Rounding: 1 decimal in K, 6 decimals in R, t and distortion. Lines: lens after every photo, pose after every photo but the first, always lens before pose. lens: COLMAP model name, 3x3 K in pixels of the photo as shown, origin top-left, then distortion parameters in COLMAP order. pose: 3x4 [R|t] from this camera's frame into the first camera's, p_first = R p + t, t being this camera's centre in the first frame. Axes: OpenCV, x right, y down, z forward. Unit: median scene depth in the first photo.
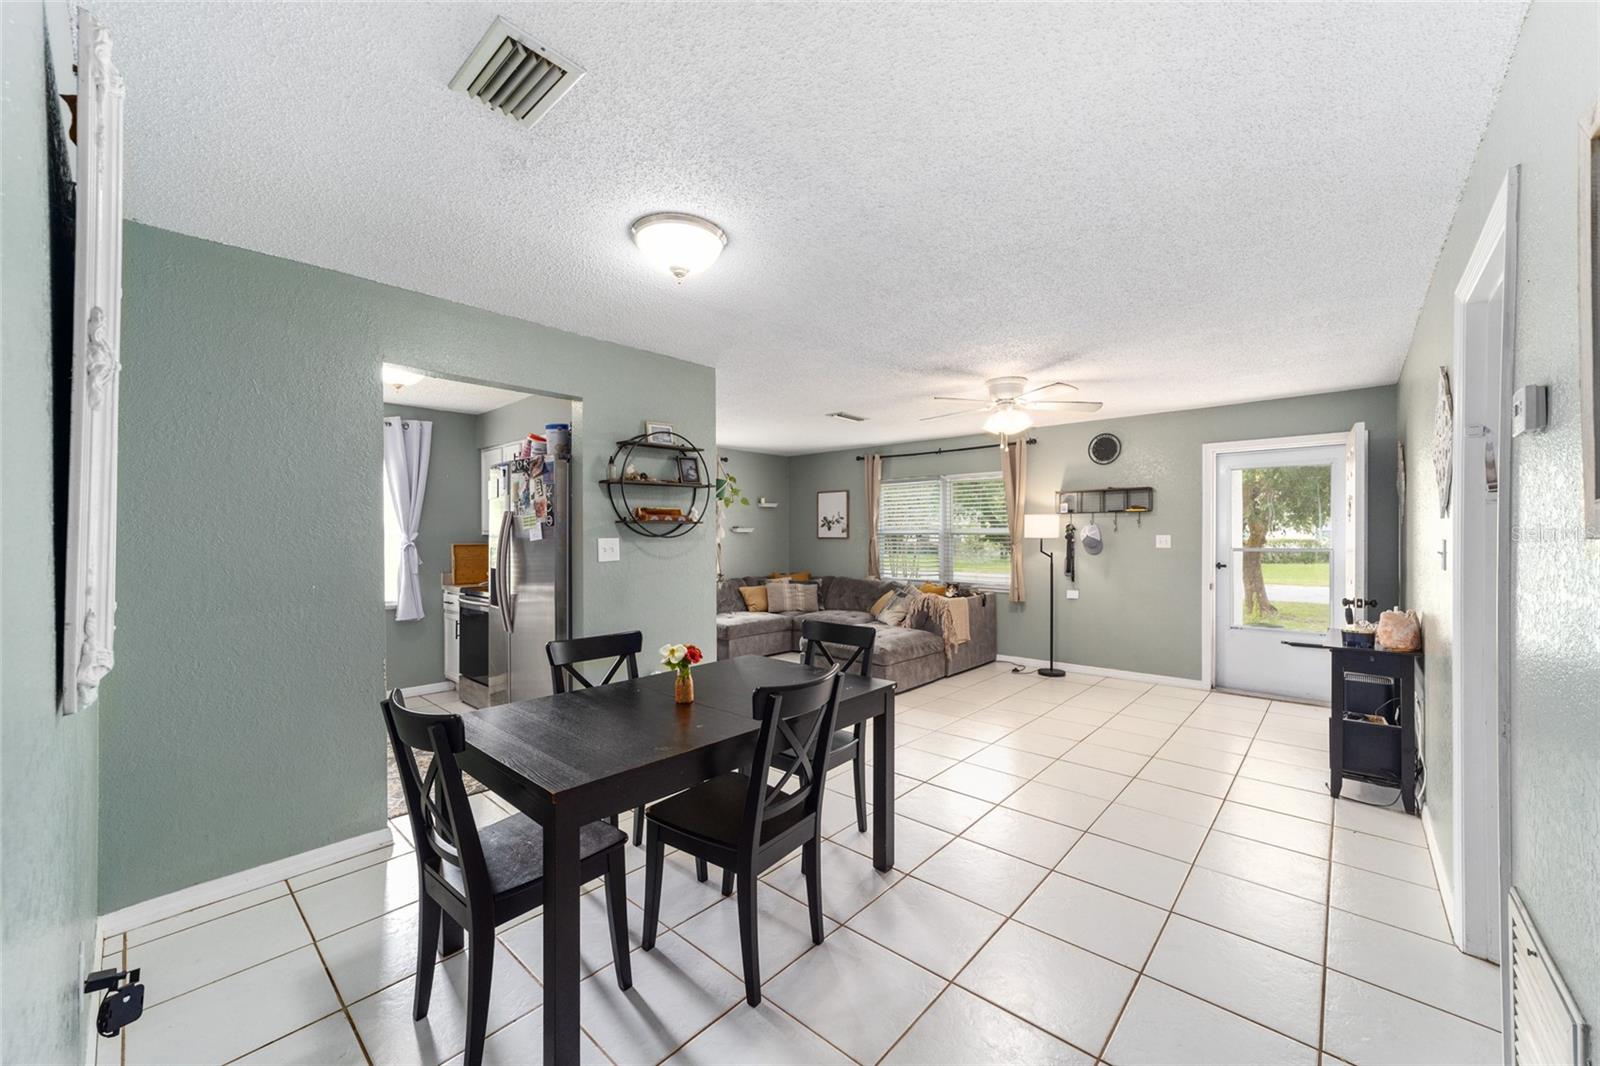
lens RADIAL K [[613.8, 0, 802.6], [0, 613.8, 533.0], [0, 0, 1]] dist [-0.007993, 0.004407]
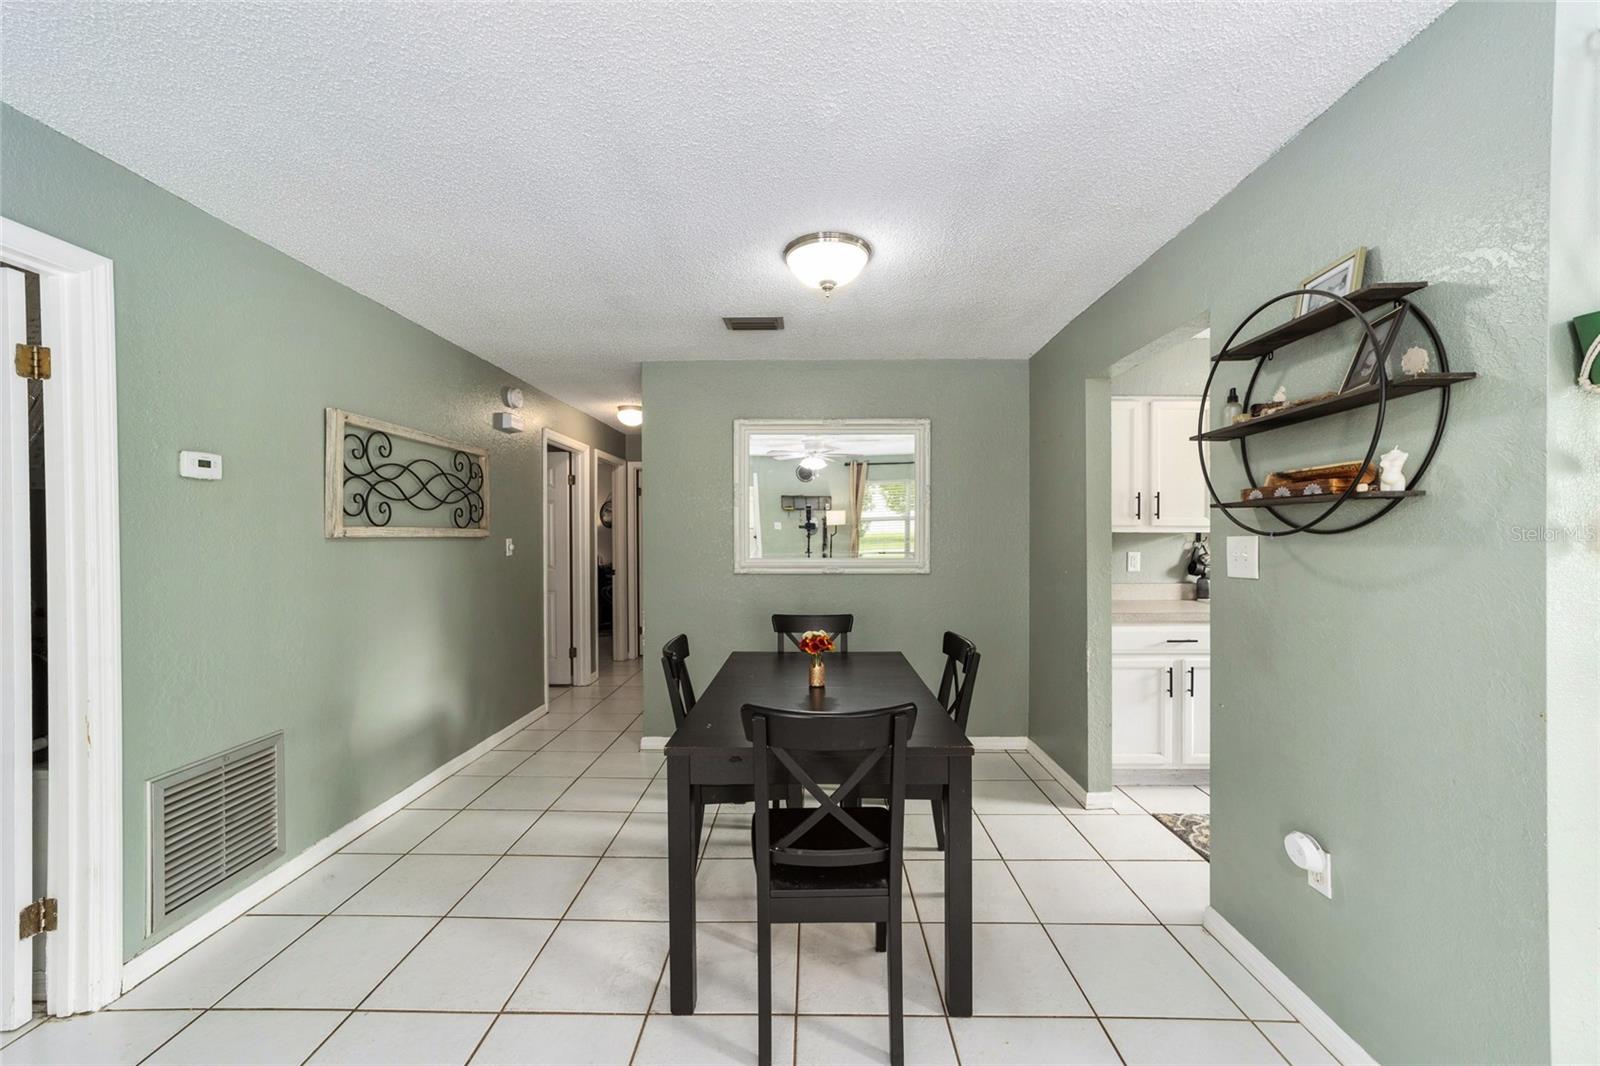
lens RADIAL K [[613.8, 0, 801.5], [0, 613.8, 535.7], [0, 0, 1]] dist [-0.007993, 0.004407]
pose [[-0.746864, 0.003003, -0.664970, 0.237090], [0.003493, 0.999994, 0.000593, 0.005129], [0.664967, -0.001880, -0.746870, 0.792465]]
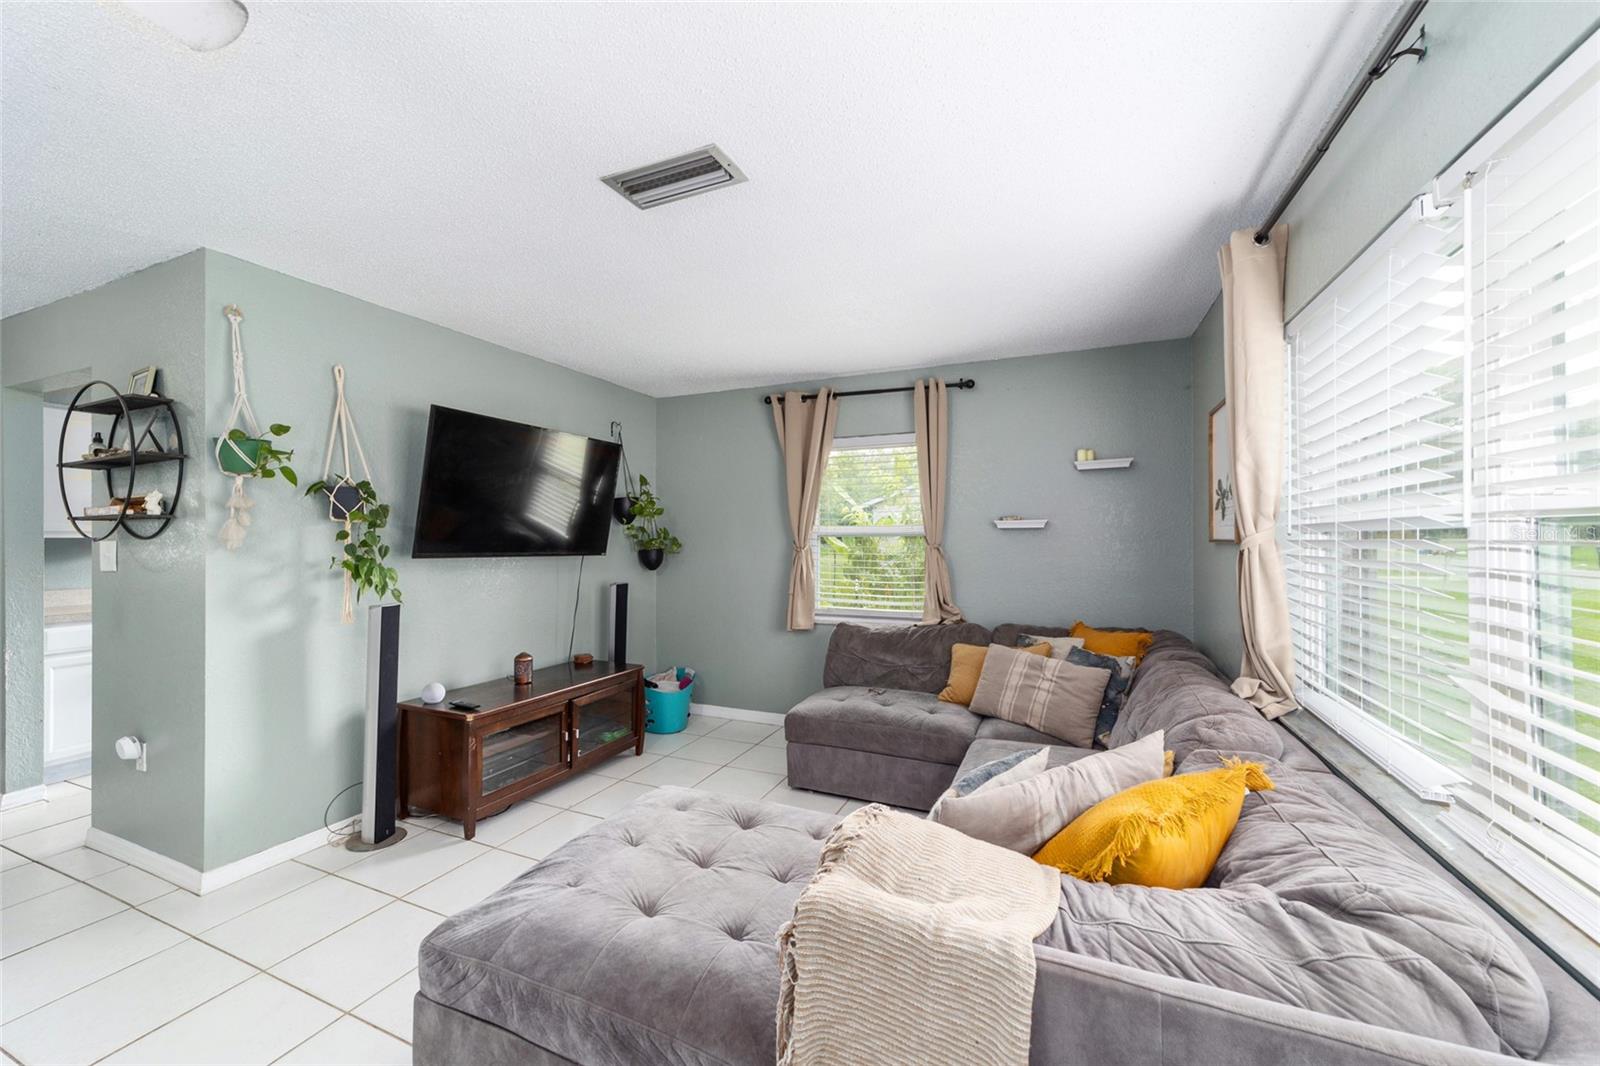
lens RADIAL K [[613.8, 0, 804.6], [0, 613.8, 541.1], [0, 0, 1]] dist [-0.007993, 0.004407]
pose [[0.330035, -0.000842, -0.943968, 0.654219], [-0.000545, 0.999999, -0.001083, 0.008084], [0.943969, 0.000872, 0.330034, 1.309640]]
